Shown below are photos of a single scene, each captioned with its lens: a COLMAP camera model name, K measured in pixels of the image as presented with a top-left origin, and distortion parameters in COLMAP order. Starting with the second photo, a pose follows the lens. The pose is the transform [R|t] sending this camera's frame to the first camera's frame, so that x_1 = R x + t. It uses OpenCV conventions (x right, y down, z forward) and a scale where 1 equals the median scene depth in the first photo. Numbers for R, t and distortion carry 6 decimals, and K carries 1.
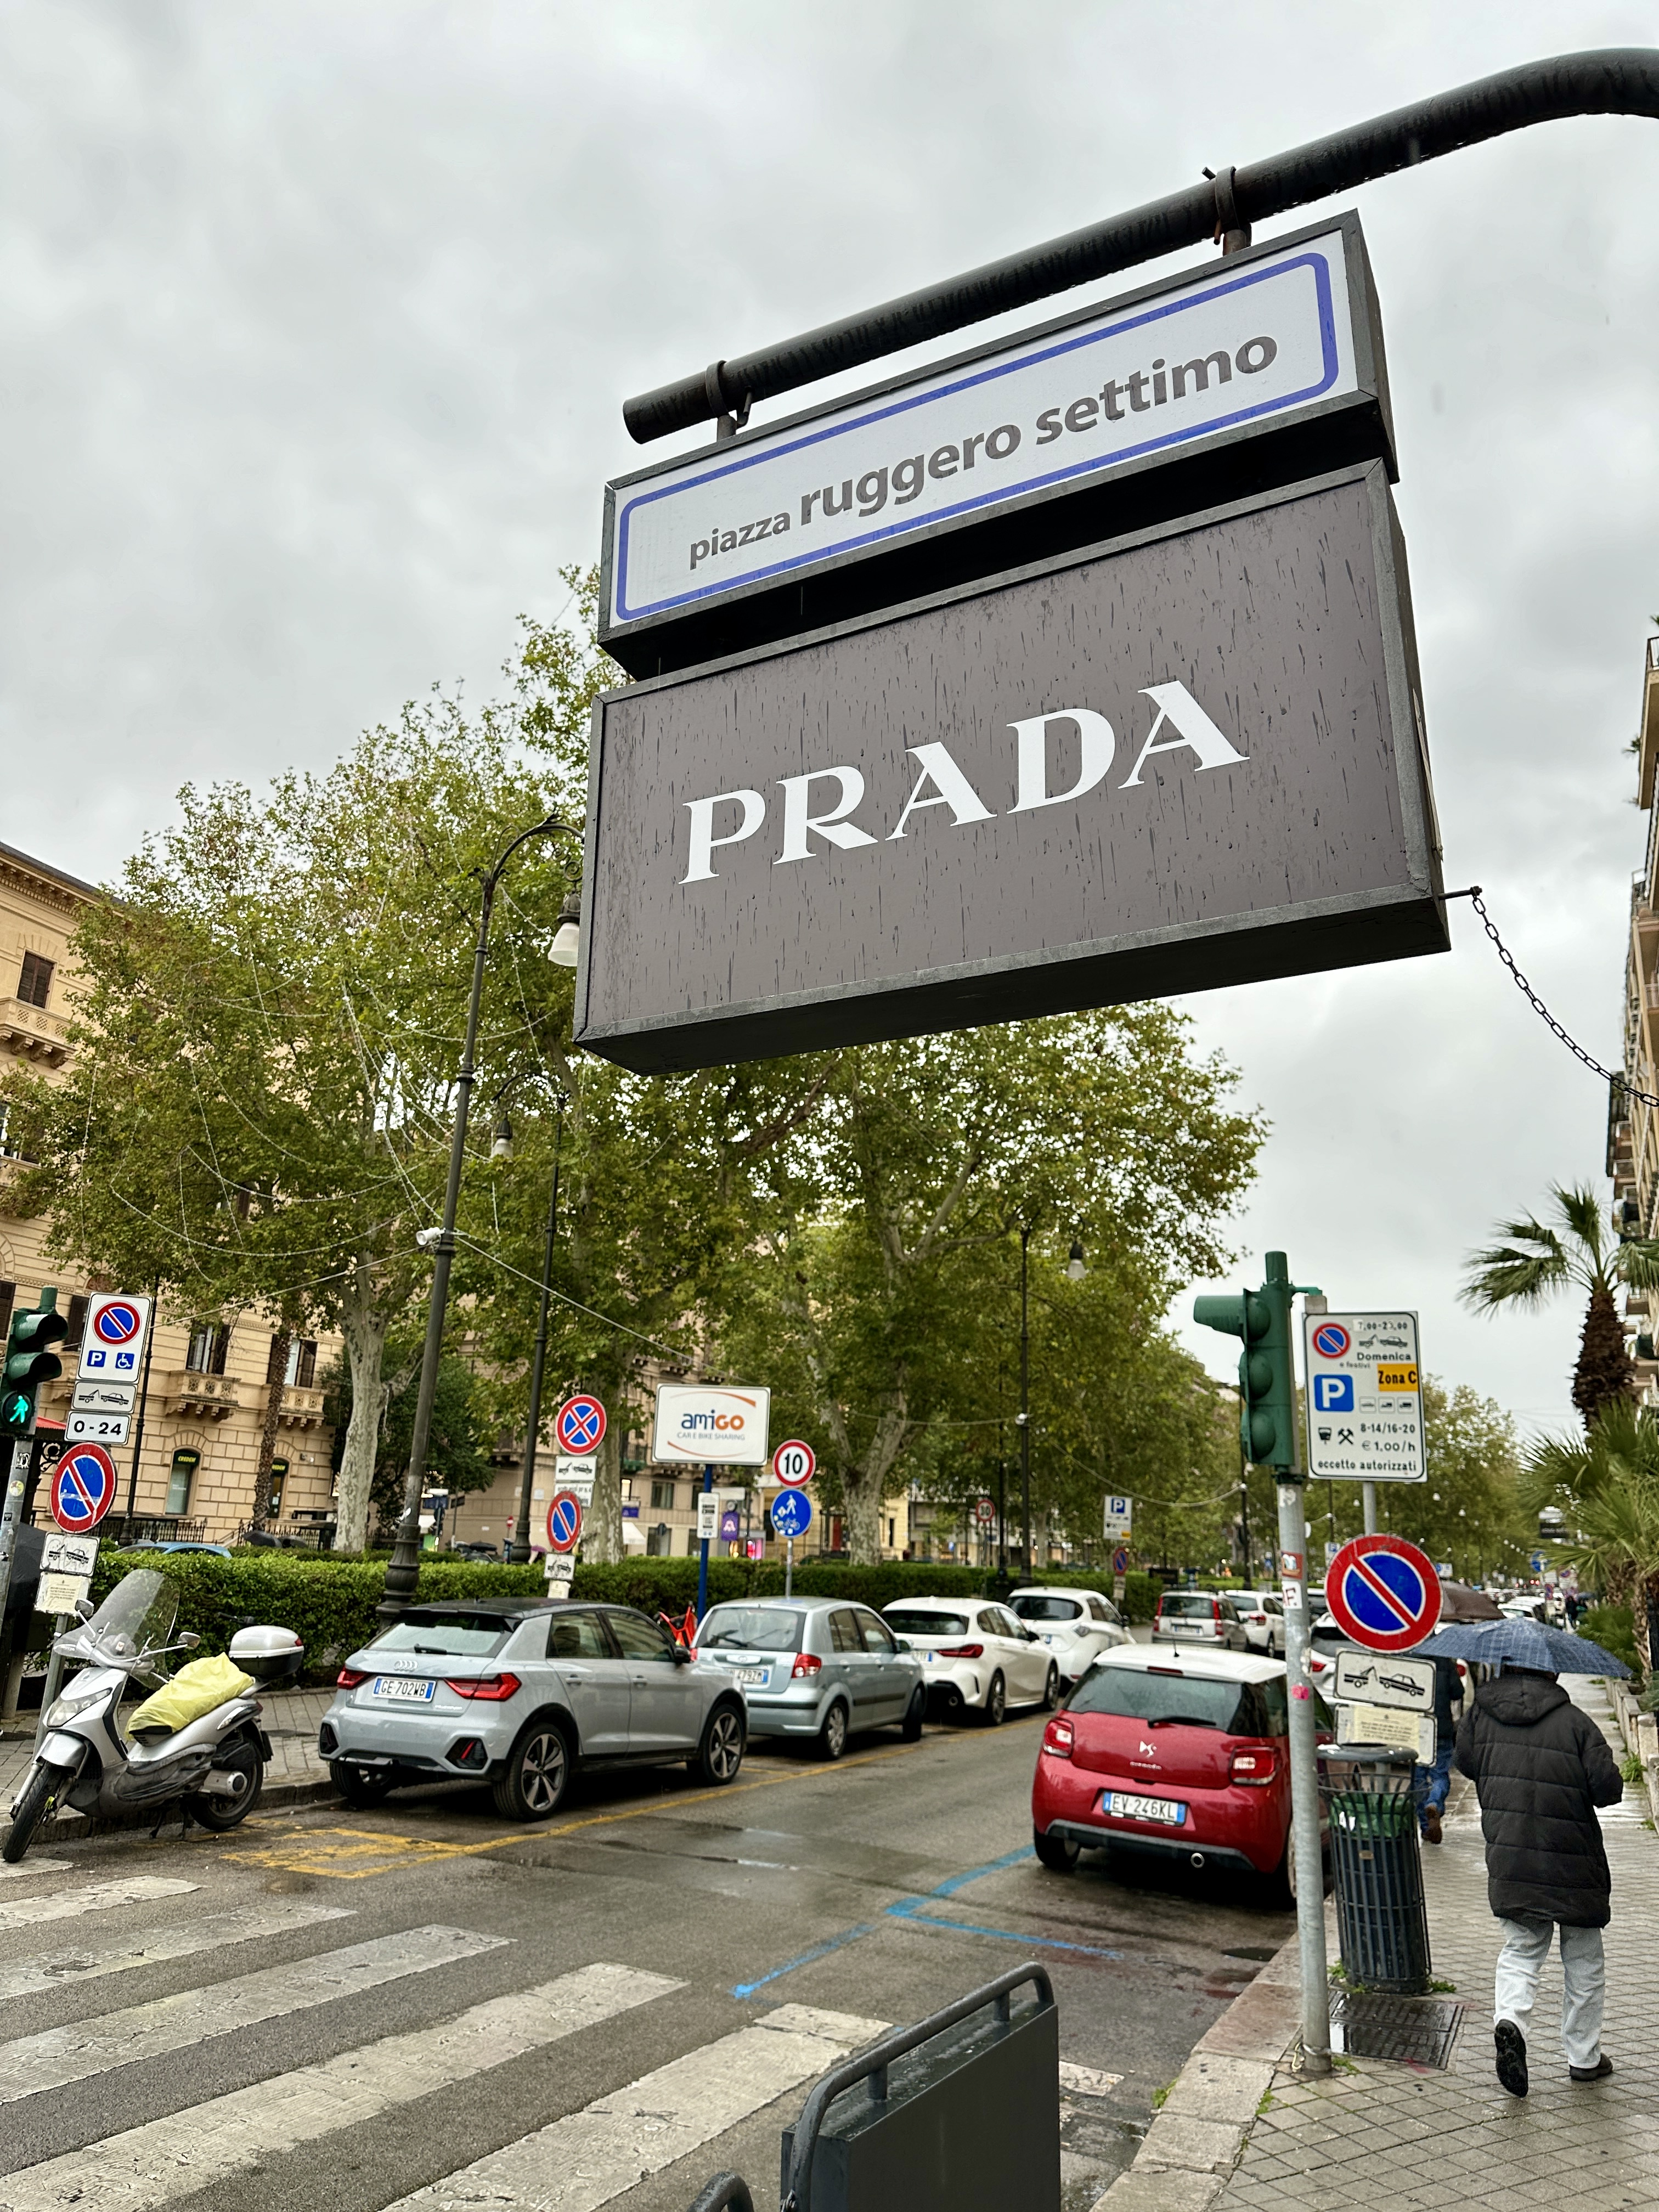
lens RADIAL K [[1561.1, 0, 740.6], [0, 1561.1, 1101.1], [0, 0, 1]] dist [0.222252, -0.392750]
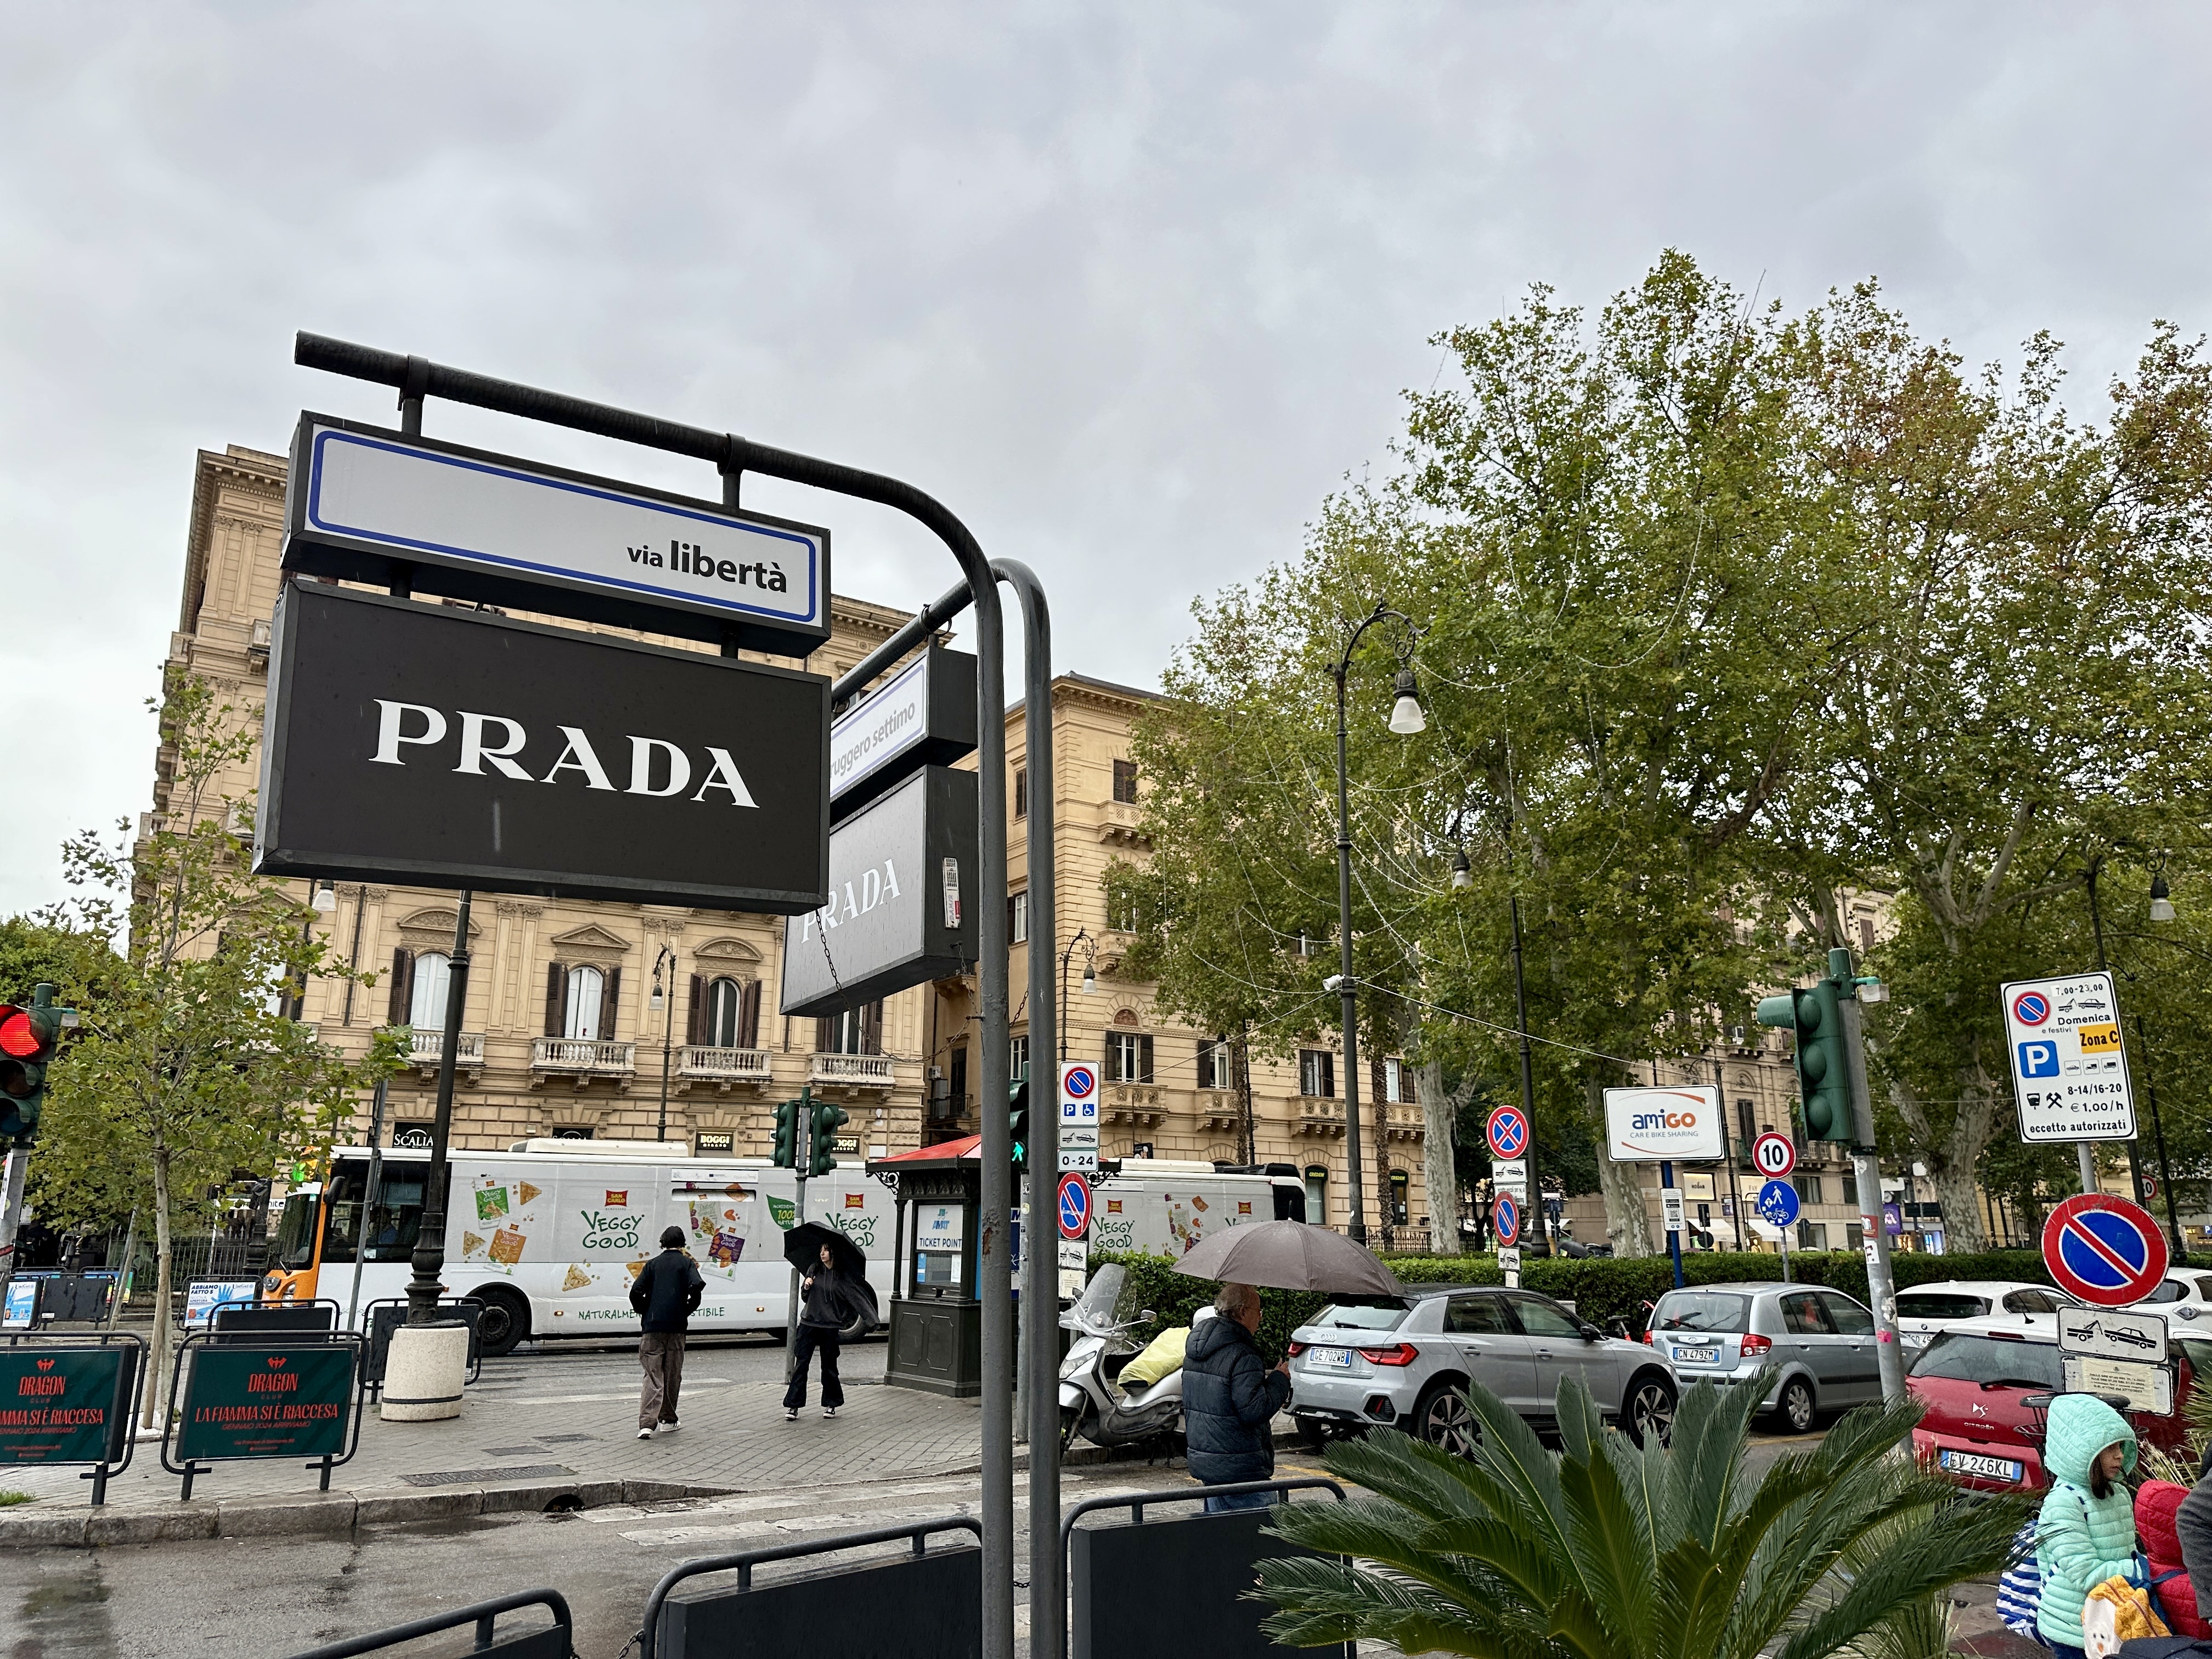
lens RADIAL K [[1589.7, 0, 1106.0], [0, 1589.7, 829.5], [0, 0, 1]] dist [0.127732, -0.120019]
pose [[0.866600, -0.164779, -0.471012, 0.230768], [0.171988, 0.984700, -0.028052, -0.022594], [0.468428, -0.056699, 0.881680, -0.122470]]
